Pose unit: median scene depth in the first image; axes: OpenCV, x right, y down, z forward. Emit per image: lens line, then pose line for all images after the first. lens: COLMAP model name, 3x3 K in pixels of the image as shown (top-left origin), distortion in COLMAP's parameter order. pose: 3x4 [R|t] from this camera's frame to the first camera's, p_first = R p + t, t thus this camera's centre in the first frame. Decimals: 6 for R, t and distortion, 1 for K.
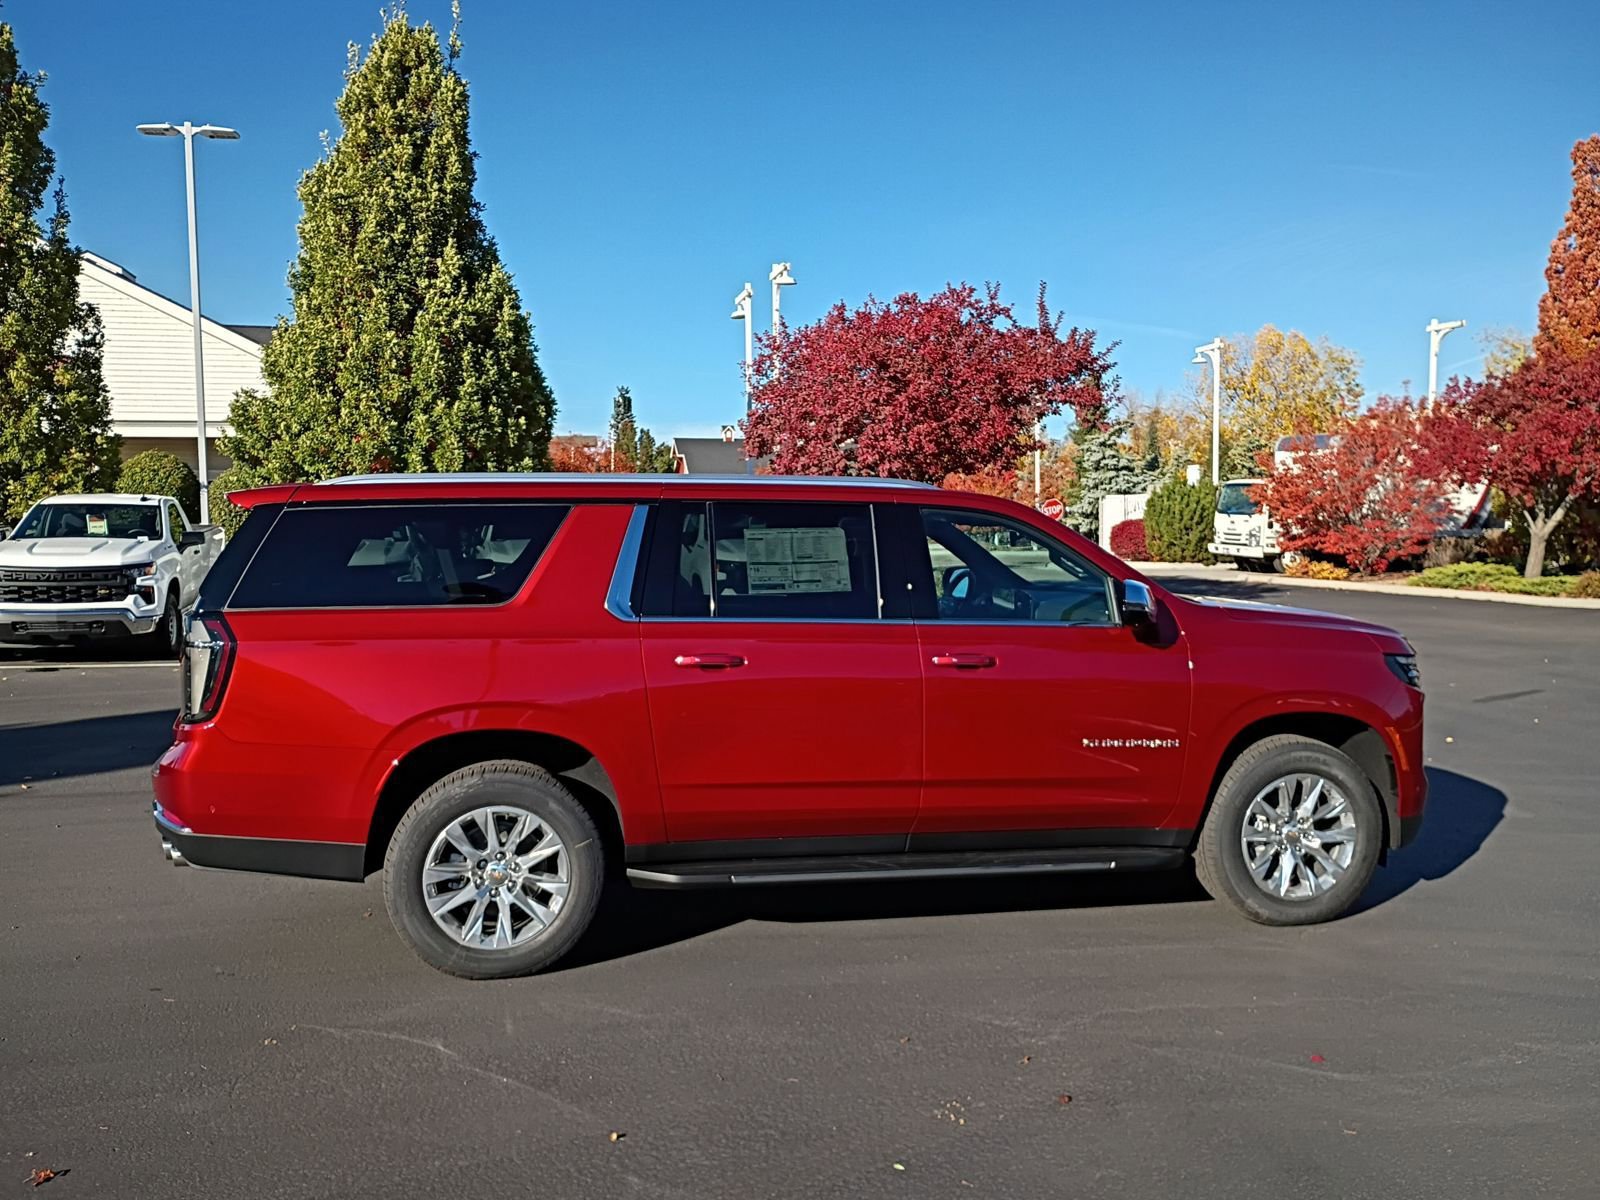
lens RADIAL K [[1428.9, 0, 835.0], [0, 1428.9, 601.5], [0, 0, 1]] dist [0.050234, 0.007370]
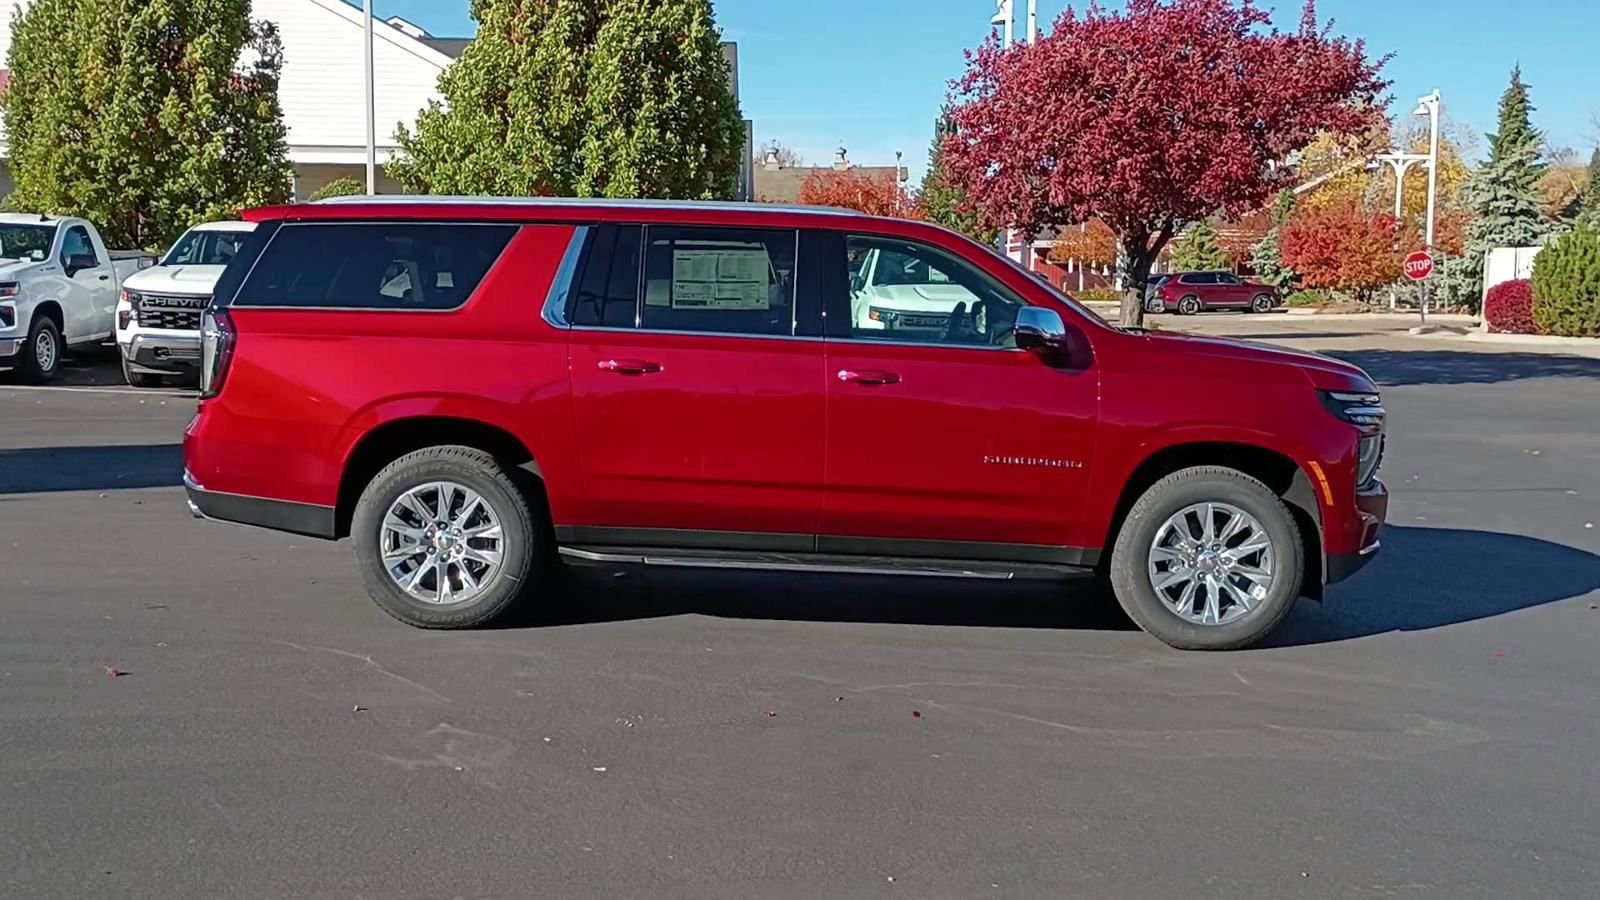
lens RADIAL K [[1794.2, 0, 802.2], [0, 1794.2, 491.3], [0, 0, 1]] dist [0.021950, -0.003034]
pose [[0.976534, 0.045652, -0.210471, 0.136218], [-0.032244, 0.997252, 0.066703, 0.016162], [0.212938, -0.058351, 0.975322, -0.138837]]
